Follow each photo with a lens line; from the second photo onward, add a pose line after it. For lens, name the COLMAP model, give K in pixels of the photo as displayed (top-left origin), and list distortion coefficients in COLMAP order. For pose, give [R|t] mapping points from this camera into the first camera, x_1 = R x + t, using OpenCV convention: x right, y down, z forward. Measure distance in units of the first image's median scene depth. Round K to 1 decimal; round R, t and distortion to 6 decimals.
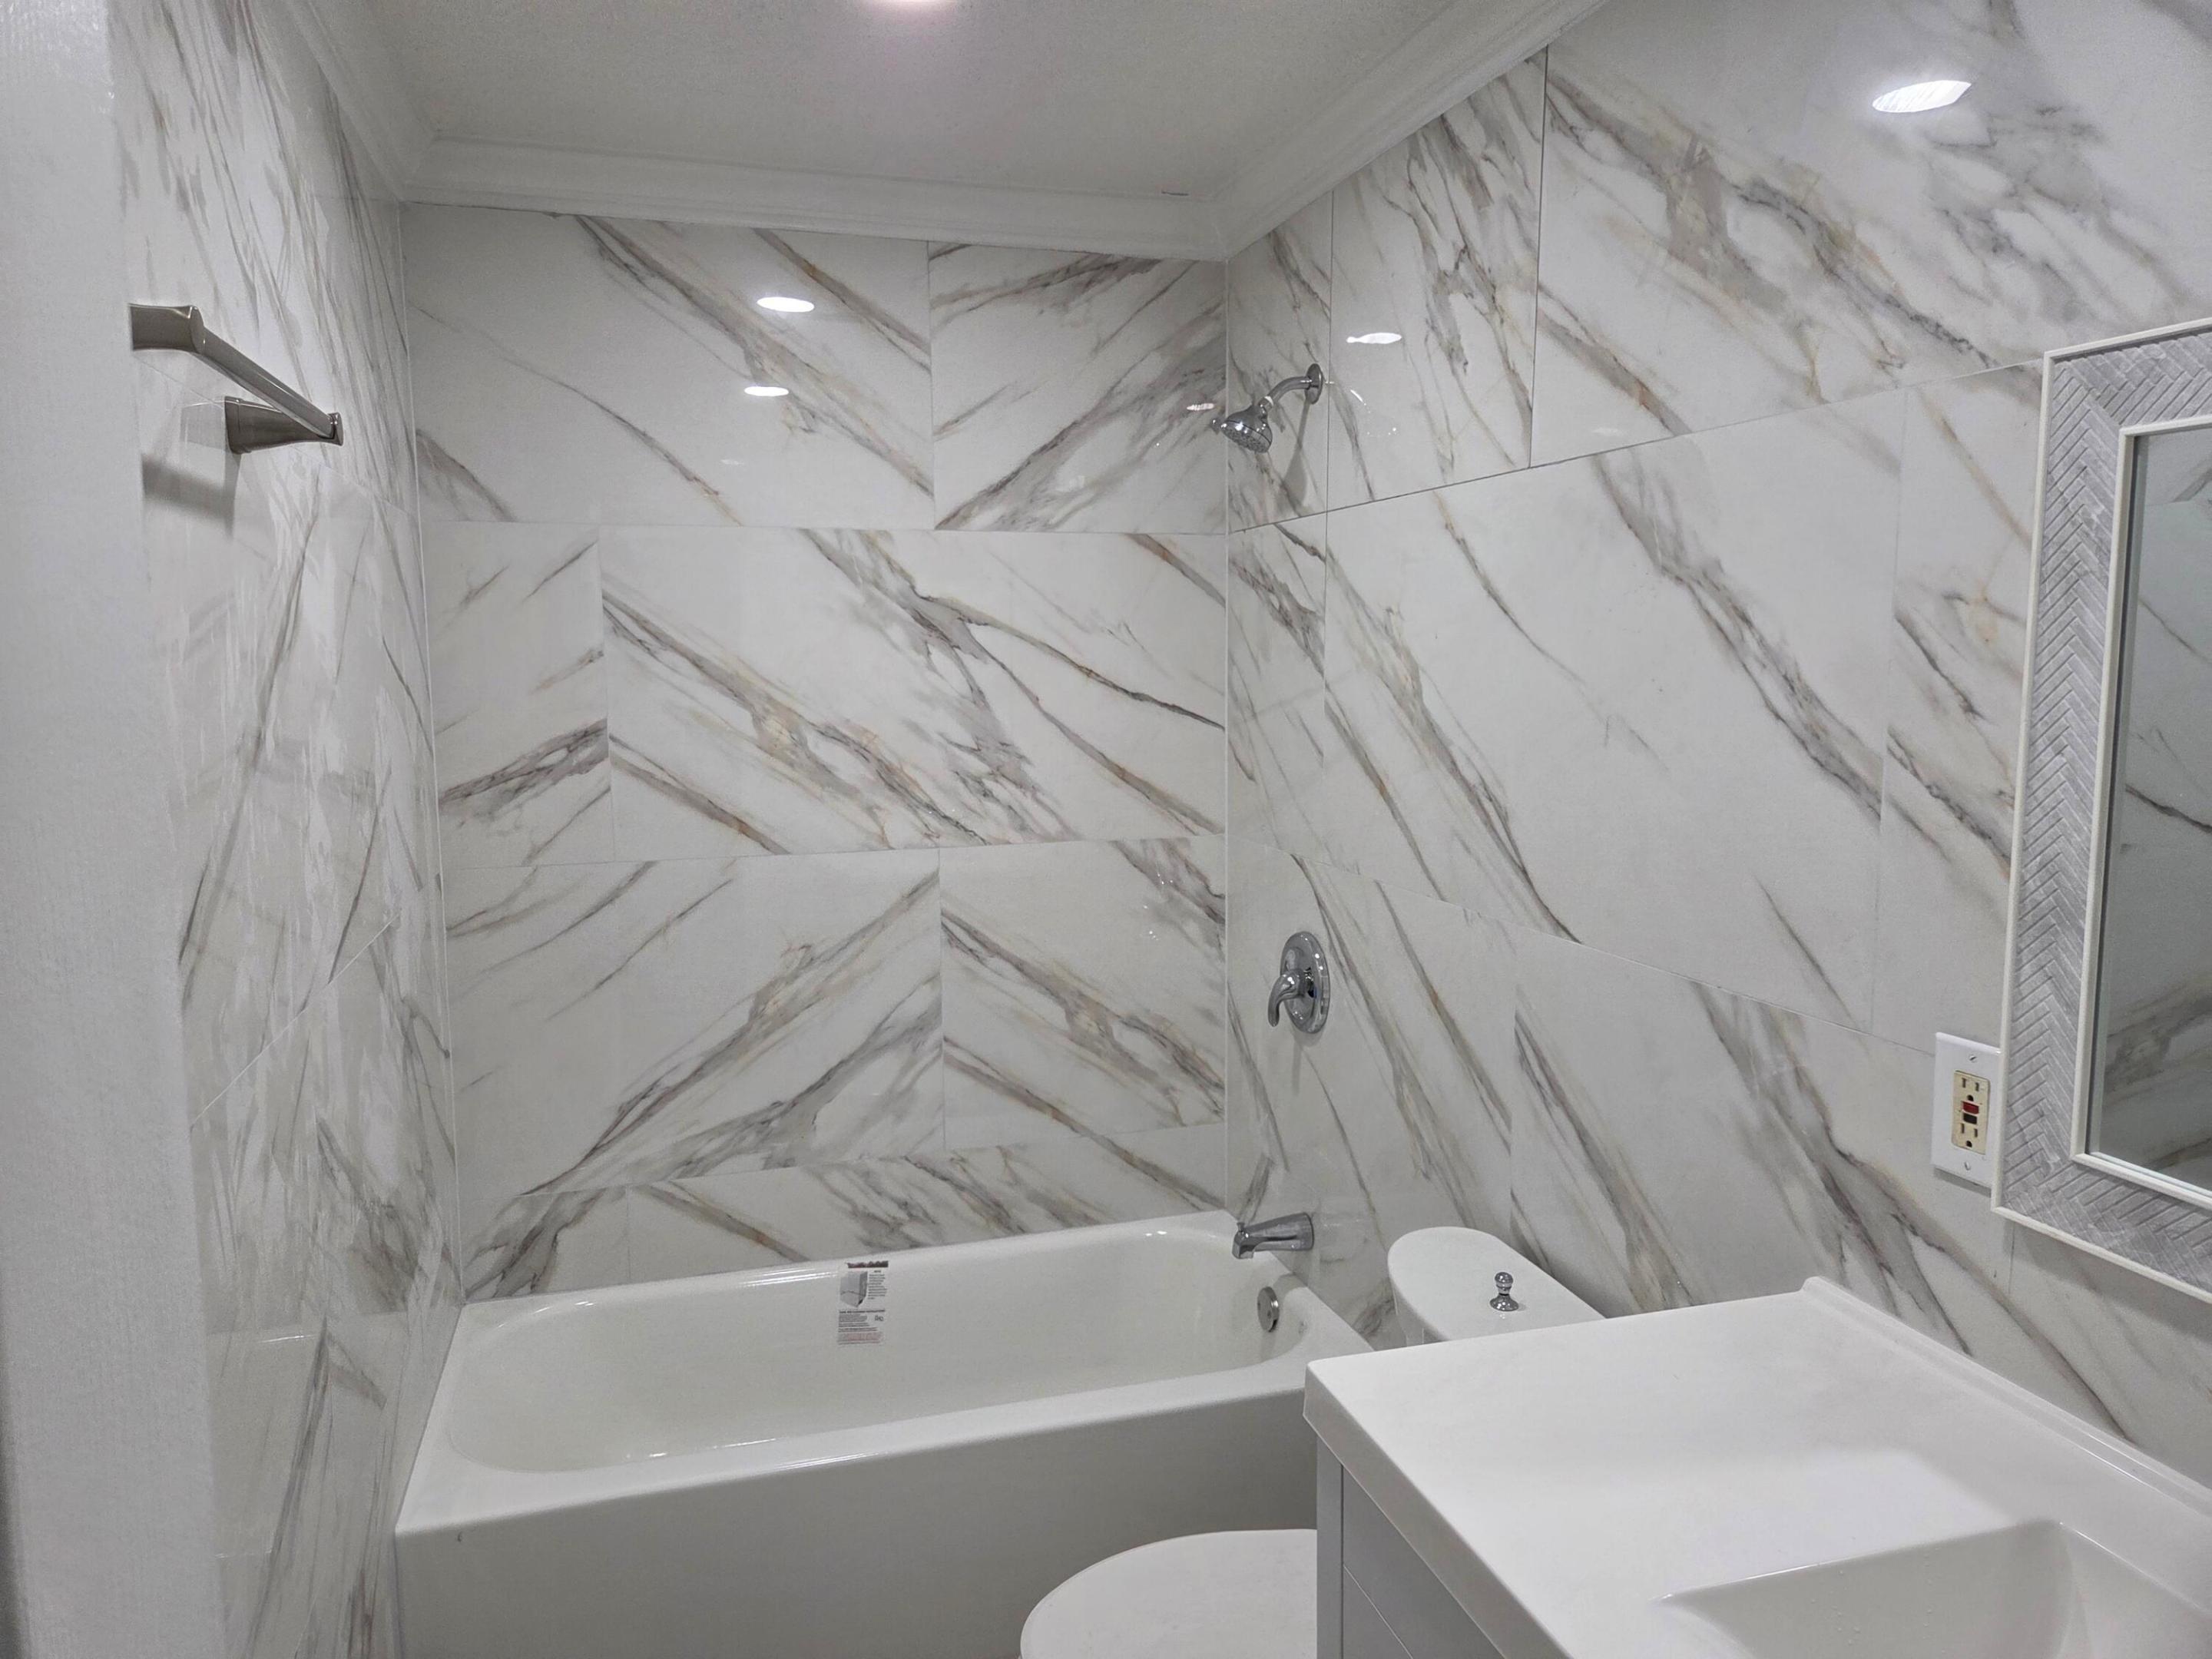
lens RADIAL K [[1478.7, 0, 1079.4], [0, 1478.7, 816.9], [0, 0, 1]] dist [0.070329, -0.059361]
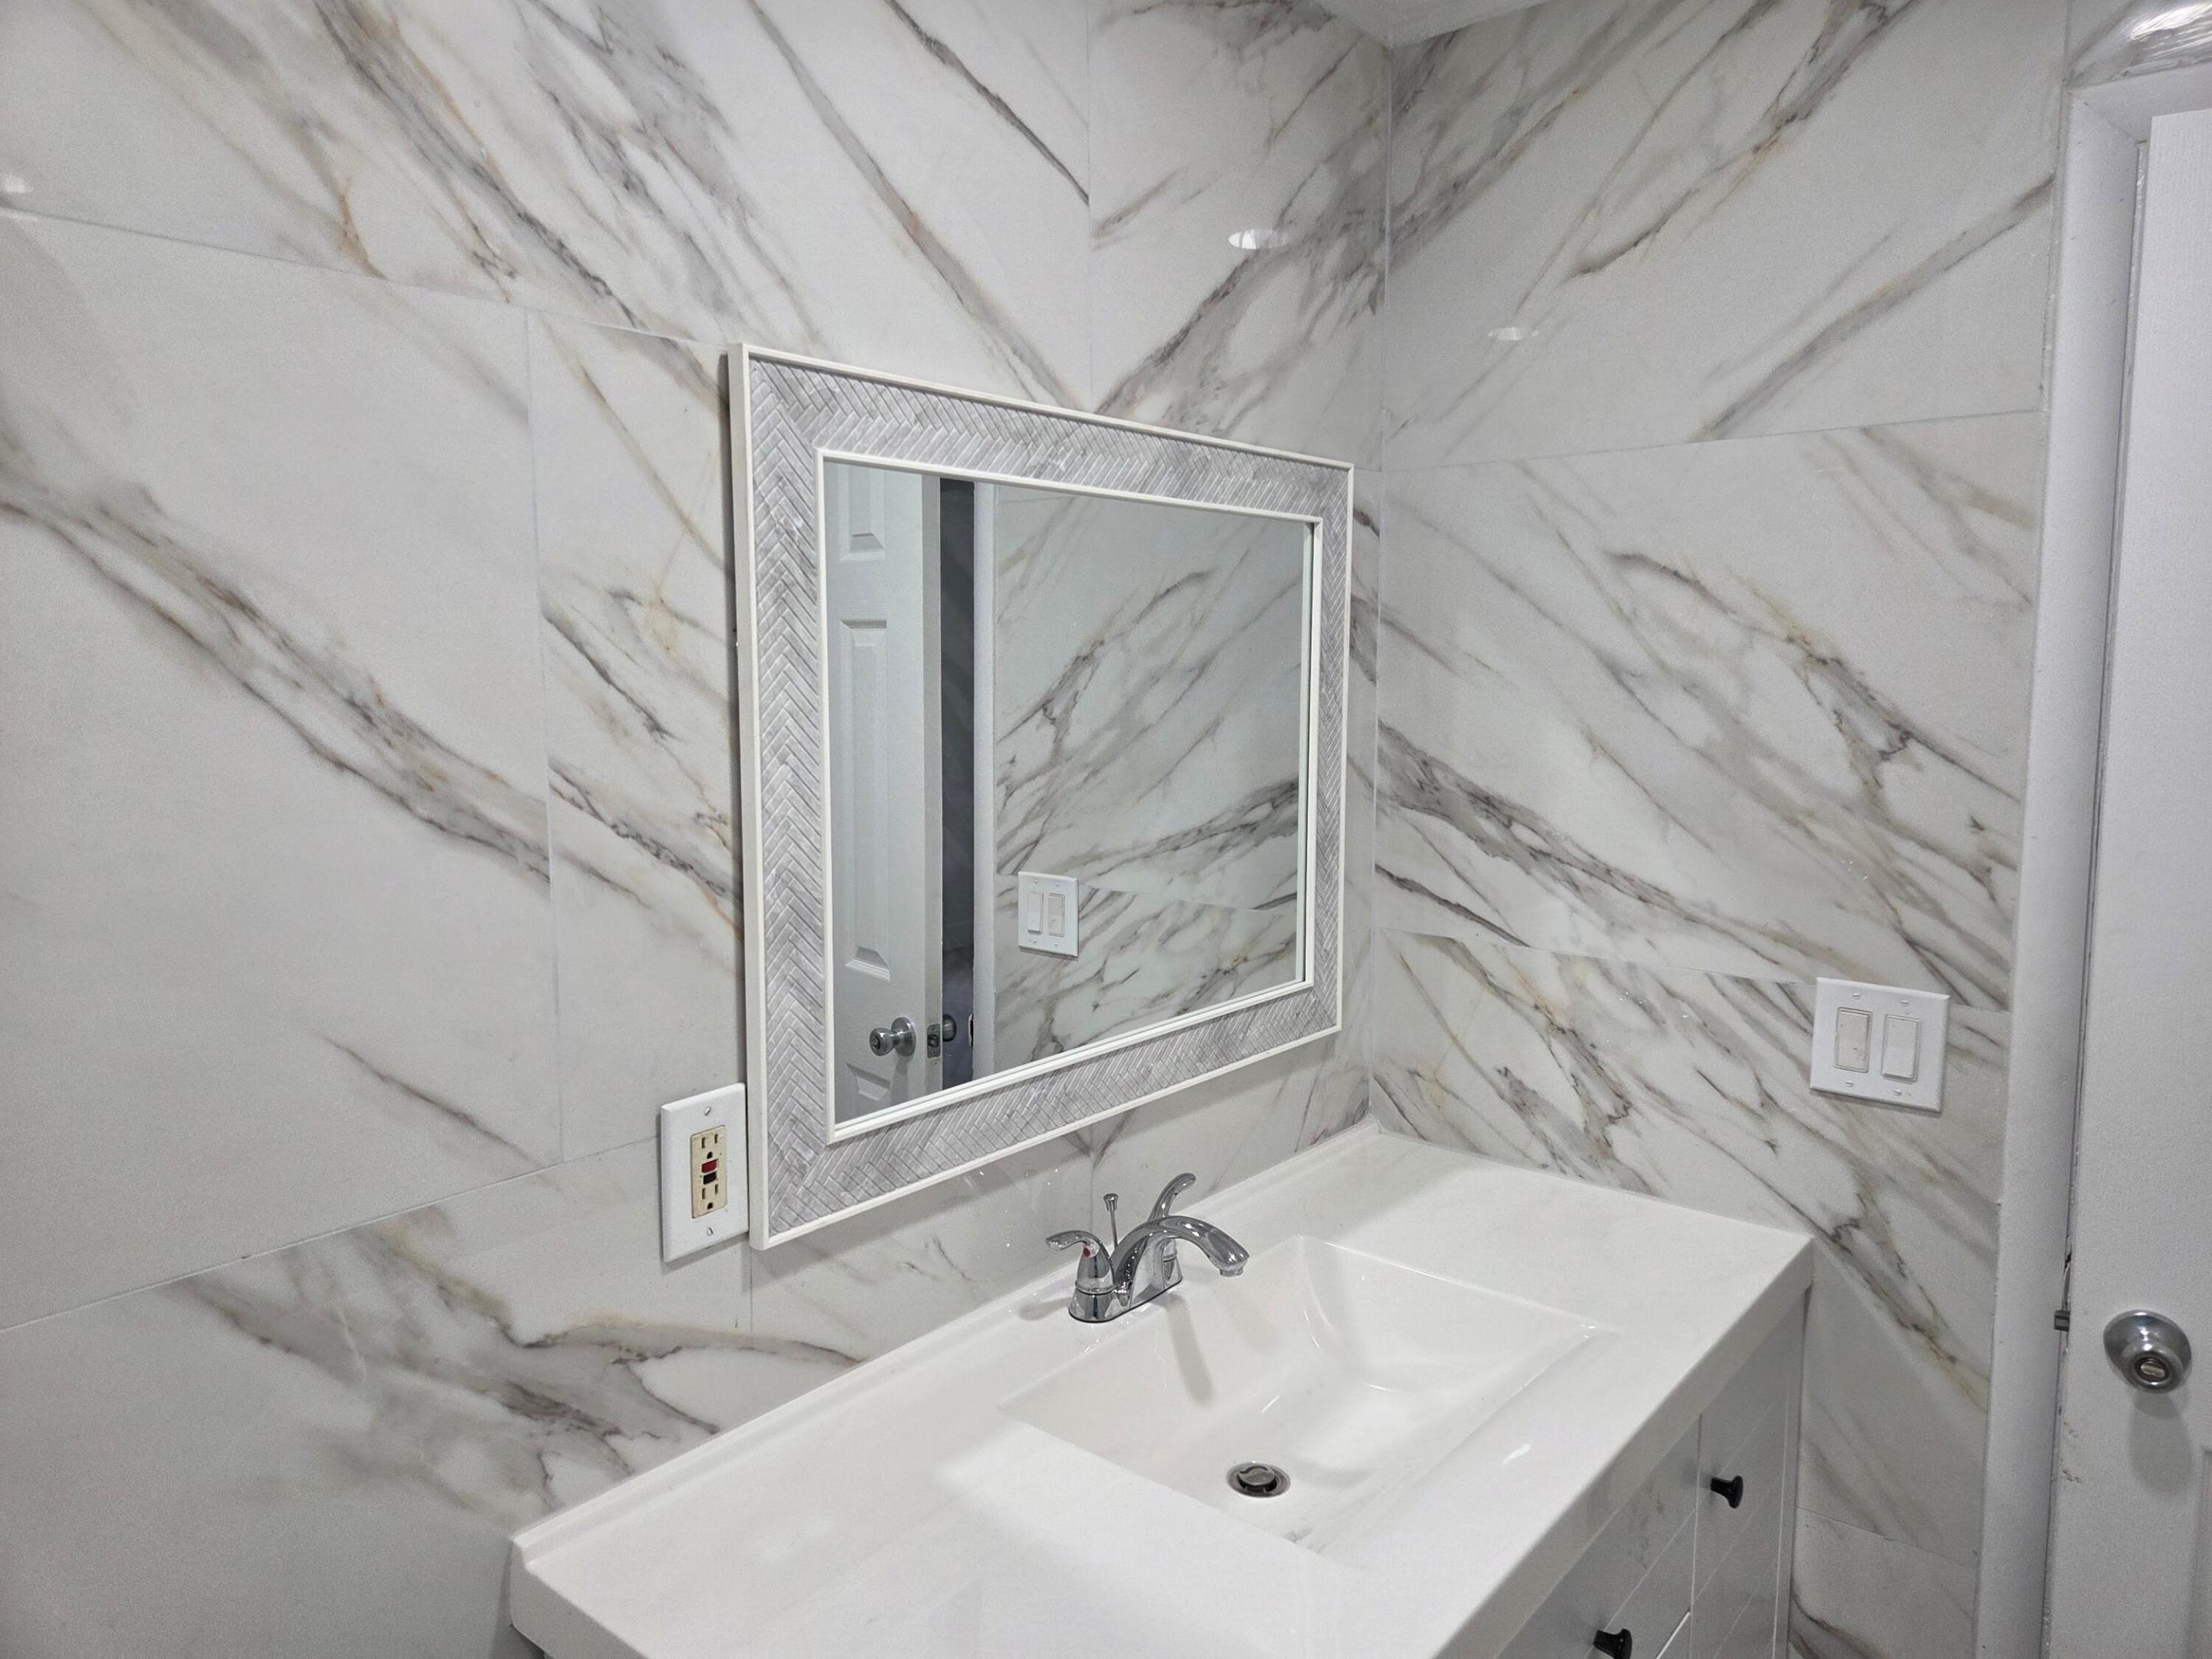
lens RADIAL K [[1478.7, 0, 1097.1], [0, 1478.7, 814.5], [0, 0, 1]] dist [0.070329, -0.059361]
pose [[-0.569456, -0.081379, 0.817984, -0.143109], [0.097302, 0.981419, 0.165377, -0.078232], [-0.816243, 0.173766, -0.550956, 0.715175]]
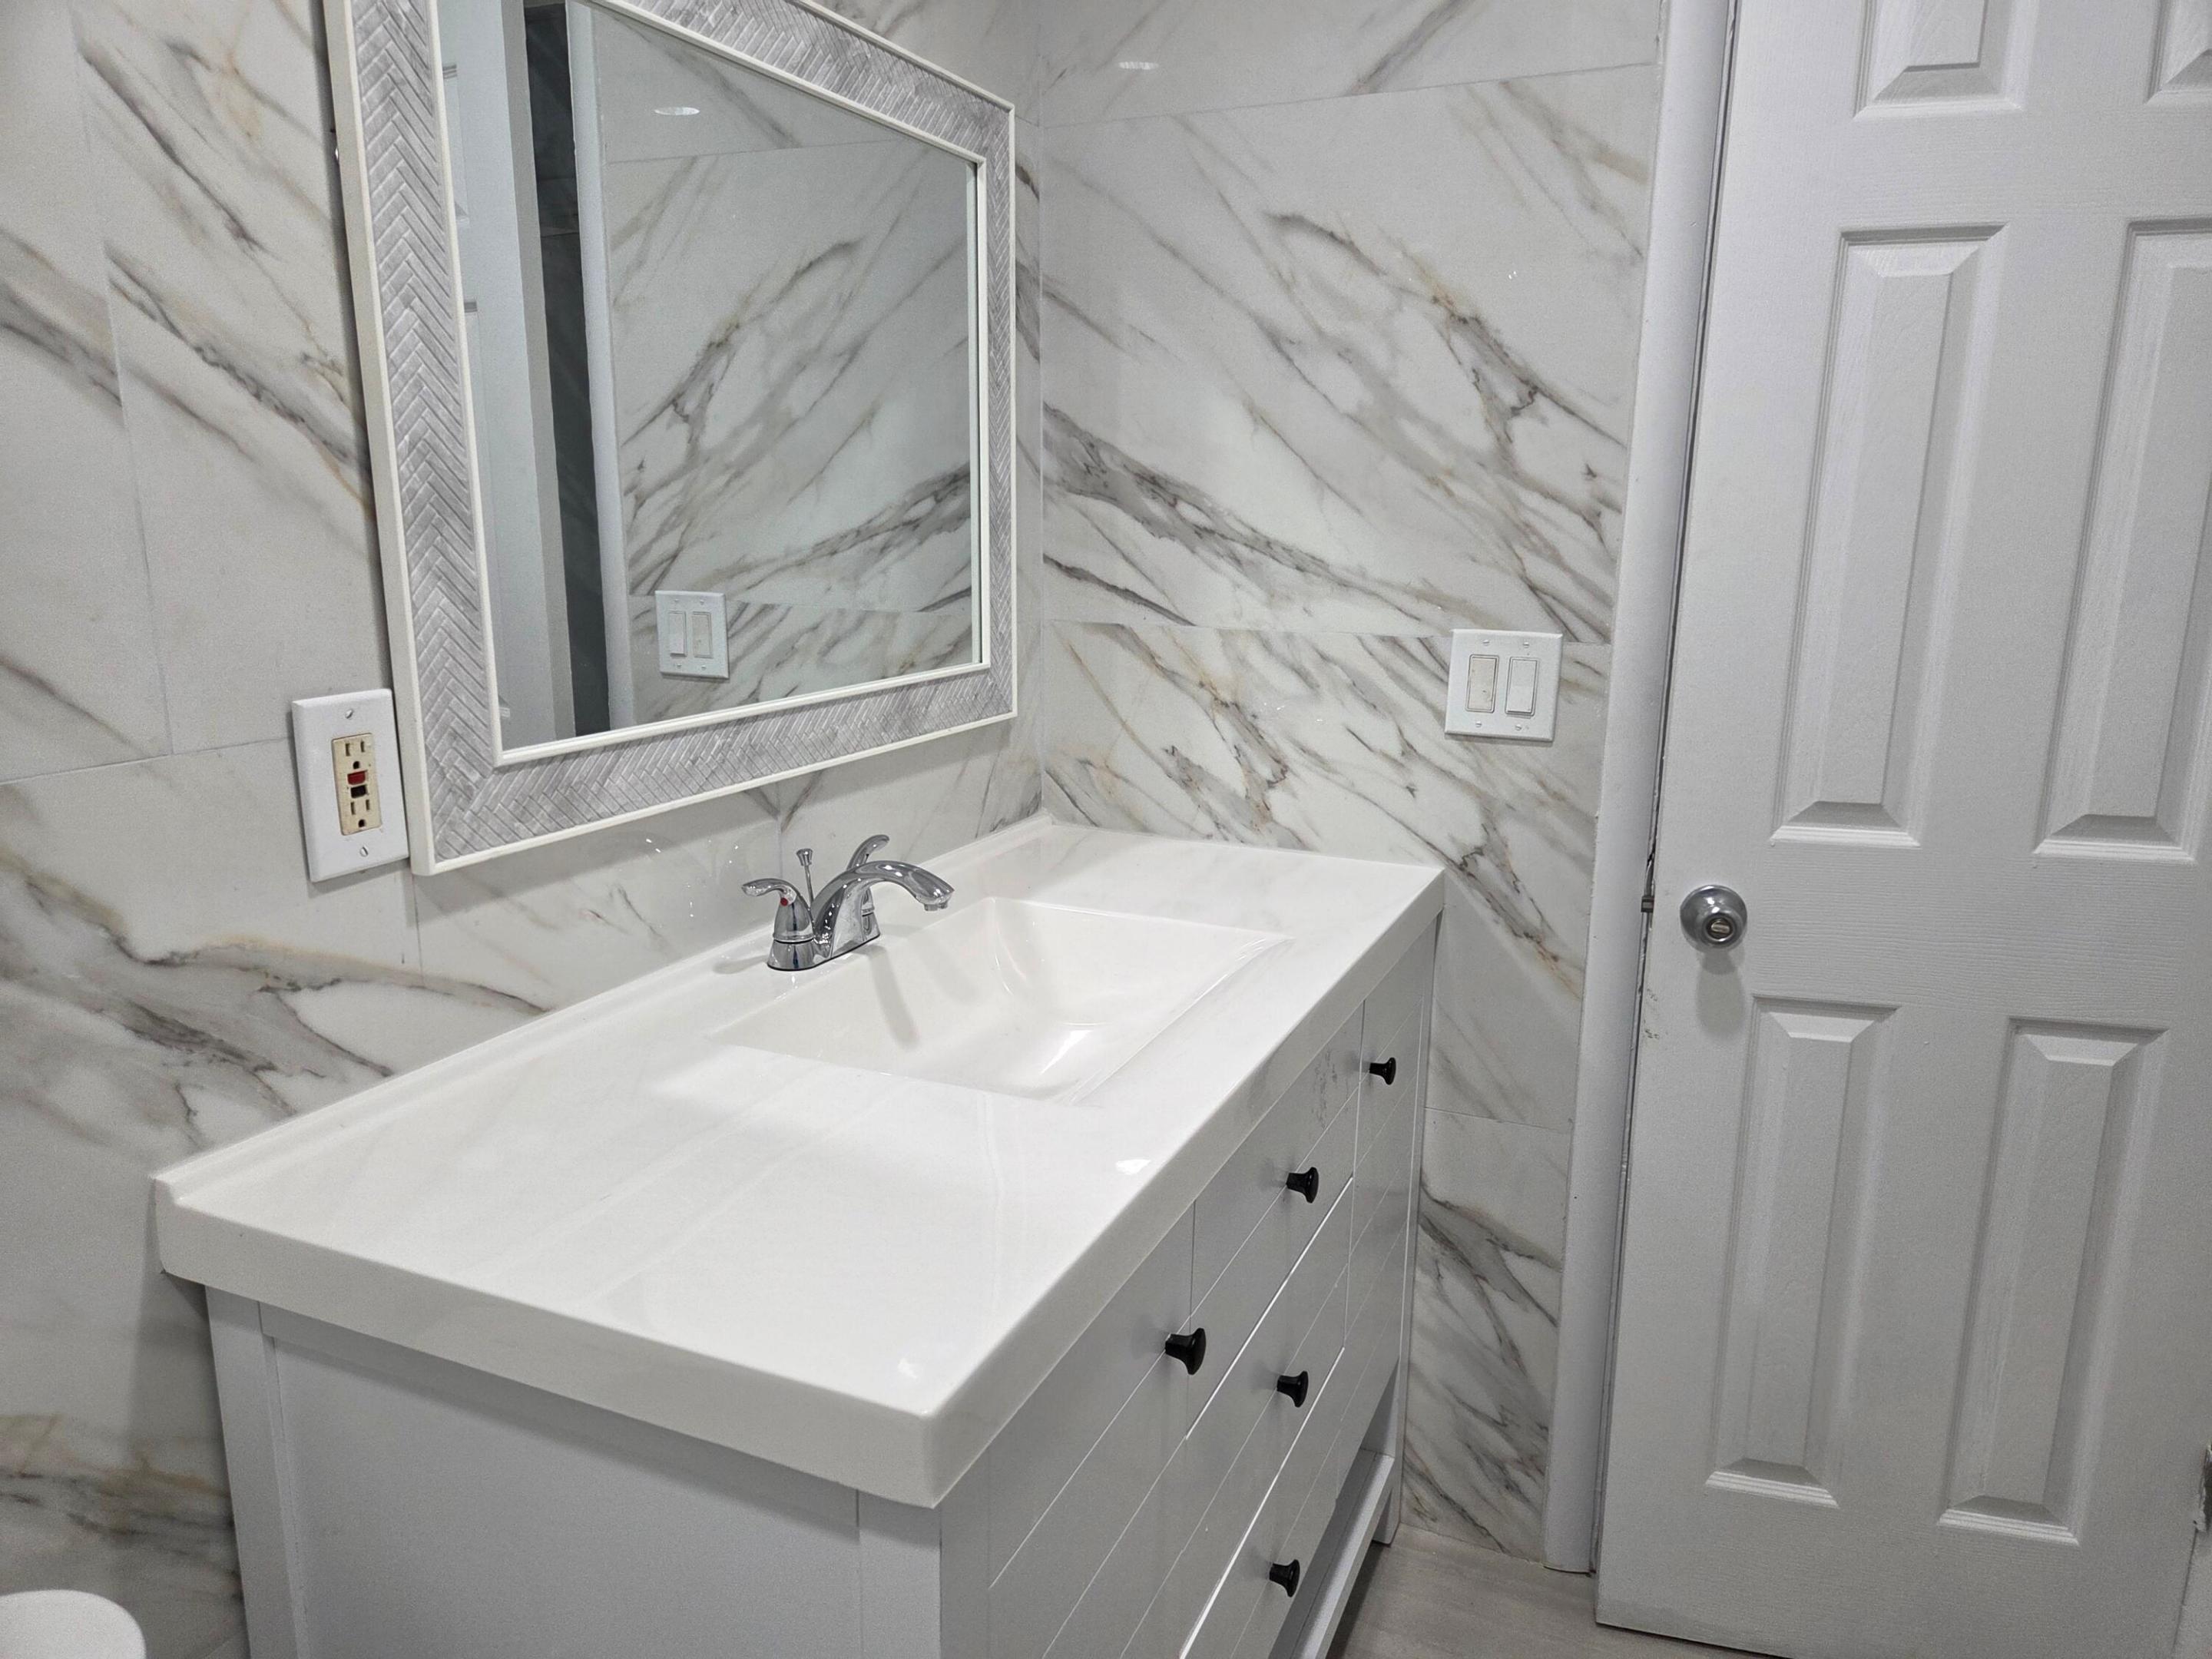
lens RADIAL K [[1478.7, 0, 1115.1], [0, 1478.7, 841.1], [0, 0, 1]] dist [0.070329, -0.059361]
pose [[-0.770850, -0.144843, 0.620331, -0.118233], [0.067762, 0.949637, 0.305938, 0.006136], [-0.633402, 0.277867, -0.722213, 0.749445]]
